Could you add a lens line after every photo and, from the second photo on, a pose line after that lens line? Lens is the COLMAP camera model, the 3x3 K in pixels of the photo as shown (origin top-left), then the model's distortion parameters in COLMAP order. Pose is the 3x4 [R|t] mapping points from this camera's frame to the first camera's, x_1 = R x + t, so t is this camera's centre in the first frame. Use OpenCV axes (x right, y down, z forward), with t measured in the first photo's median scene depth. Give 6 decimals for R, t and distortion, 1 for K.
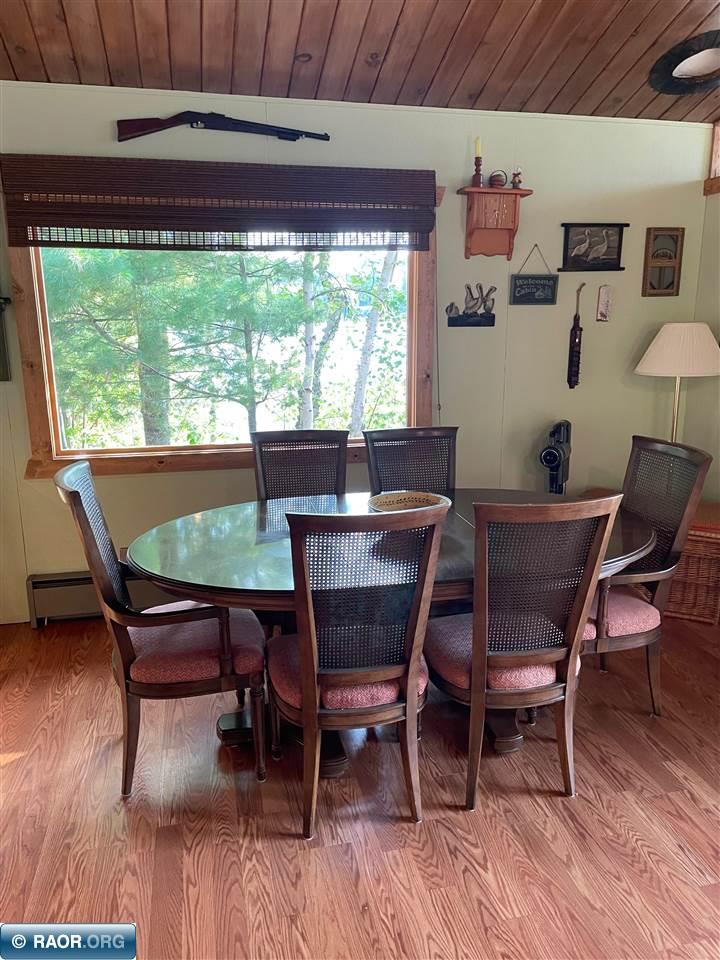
lens RADIAL K [[725.2, 0, 368.7], [0, 725.2, 485.0], [0, 0, 1]] dist [0.079132, -0.099031]
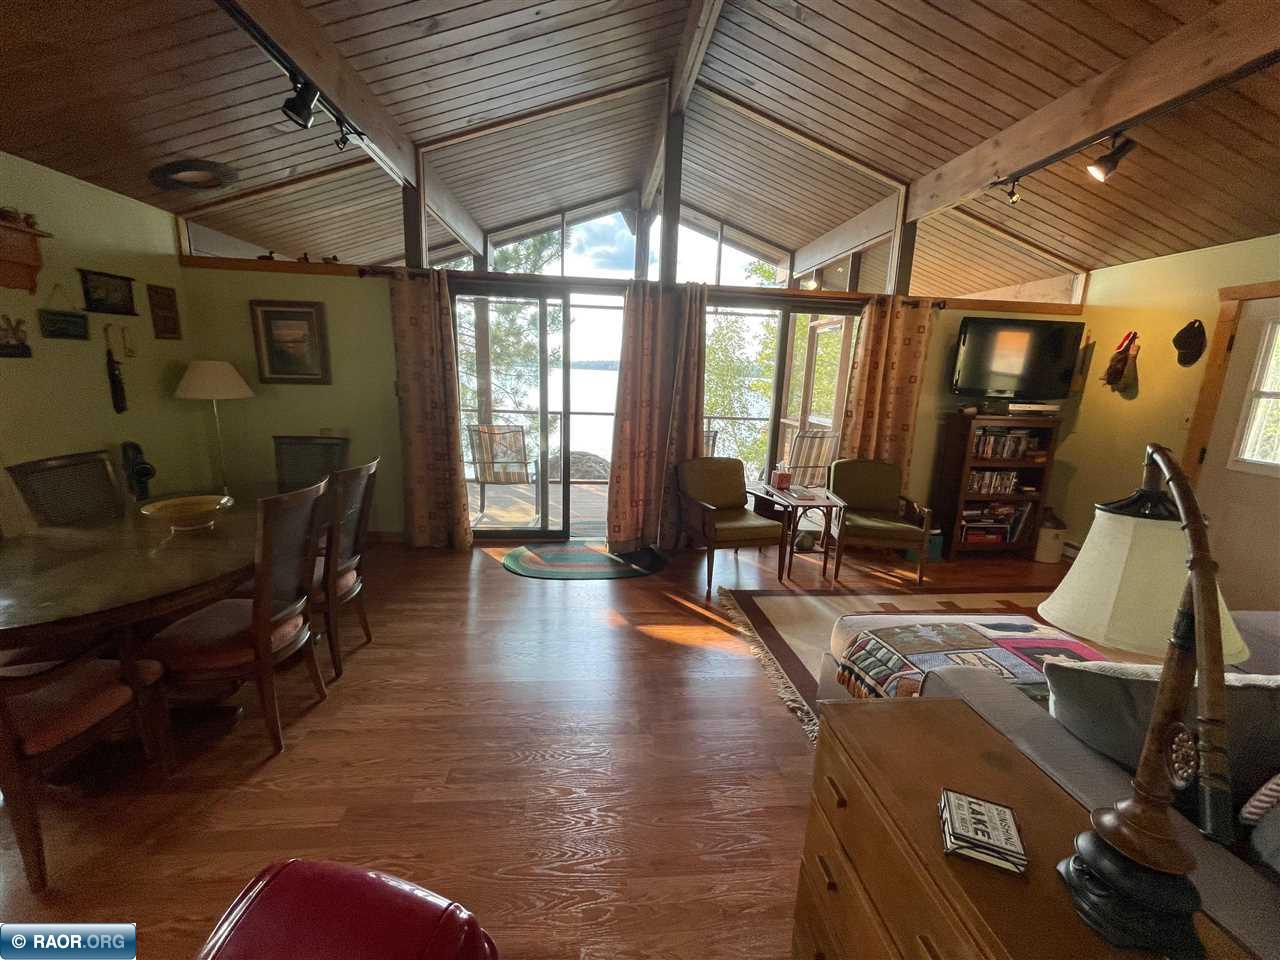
lens RADIAL K [[522.8, 0, 637.2], [0, 522.8, 478.0], [0, 0, 1]] dist [-0.001783, -0.000543]
pose [[0.139753, -0.192270, 0.971340, -0.457597], [0.191613, 0.967676, 0.163976, -0.013601], [-0.971470, 0.163205, 0.172077, 0.085928]]
